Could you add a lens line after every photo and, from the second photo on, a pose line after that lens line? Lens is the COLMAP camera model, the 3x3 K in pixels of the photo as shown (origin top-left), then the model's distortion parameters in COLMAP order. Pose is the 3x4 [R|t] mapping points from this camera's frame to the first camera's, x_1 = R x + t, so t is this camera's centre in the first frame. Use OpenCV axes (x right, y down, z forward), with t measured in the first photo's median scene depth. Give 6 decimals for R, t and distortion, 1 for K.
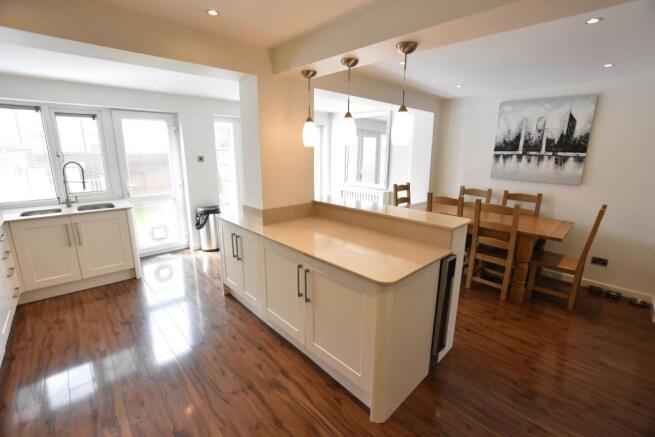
lens RADIAL K [[287.3, 0, 329.0], [0, 287.3, 218.6], [0, 0, 1]] dist [-0.026959, 0.003763]
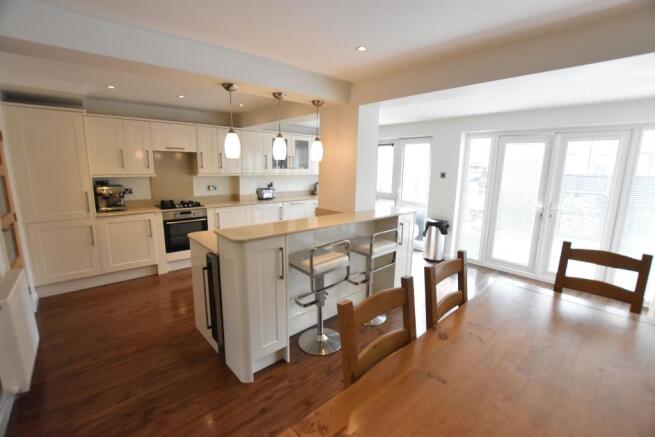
lens RADIAL K [[287.3, 0, 329.8], [0, 287.3, 219.2], [0, 0, 1]] dist [-0.026959, 0.003763]
pose [[-0.035256, 0.174605, -0.984007, 0.934330], [-0.242426, 0.953717, 0.177916, -0.197644], [0.969529, 0.244821, 0.008705, 0.881624]]
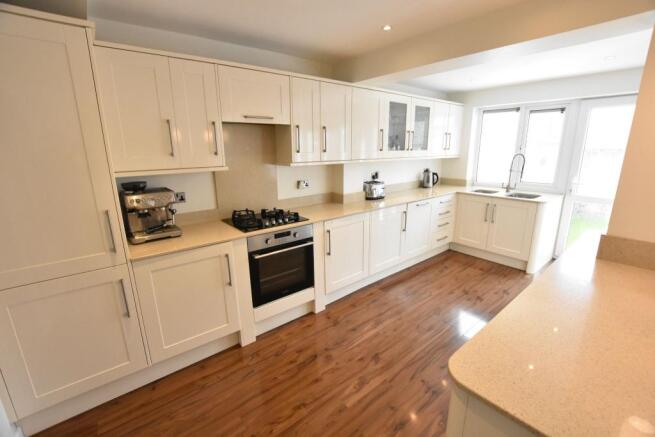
lens RADIAL K [[287.3, 0, 331.0], [0, 287.3, 217.0], [0, 0, 1]] dist [-0.026959, 0.003763]
pose [[-0.058820, 0.233723, -0.970522, 0.329930], [-0.218386, 0.945644, 0.240967, -0.073411], [0.974088, 0.226122, -0.004581, 0.333475]]
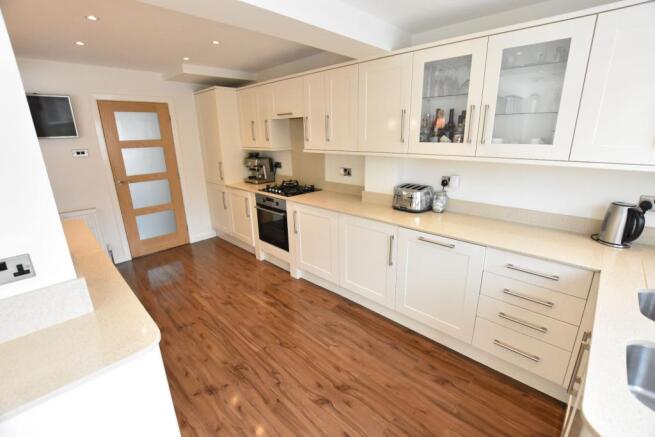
lens RADIAL K [[287.3, 0, 327.7], [0, 287.3, 216.5], [0, 0, 1]] dist [-0.026959, 0.003763]
pose [[-0.998511, 0.026431, -0.047714, -0.554769], [-0.000357, 0.871574, 0.490264, -0.285708], [0.054544, 0.489551, -0.870267, 1.186327]]
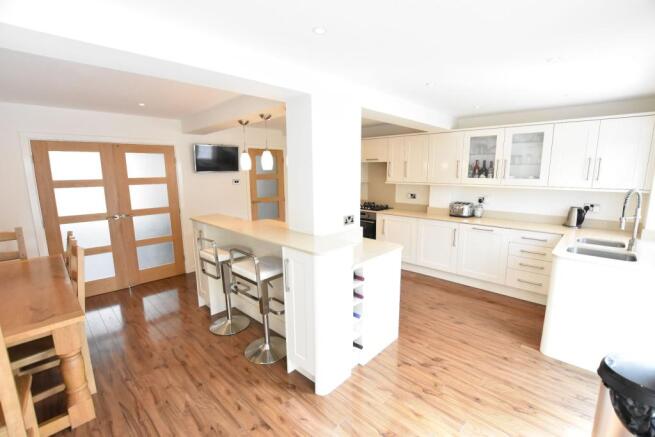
lens RADIAL K [[287.3, 0, 327.8], [0, 287.3, 216.9], [0, 0, 1]] dist [-0.026959, 0.003763]
pose [[-0.998517, 0.011289, -0.053266, -0.111402], [-0.009980, 0.923753, 0.382858, -0.424217], [0.053527, 0.382822, -0.922270, 1.723221]]
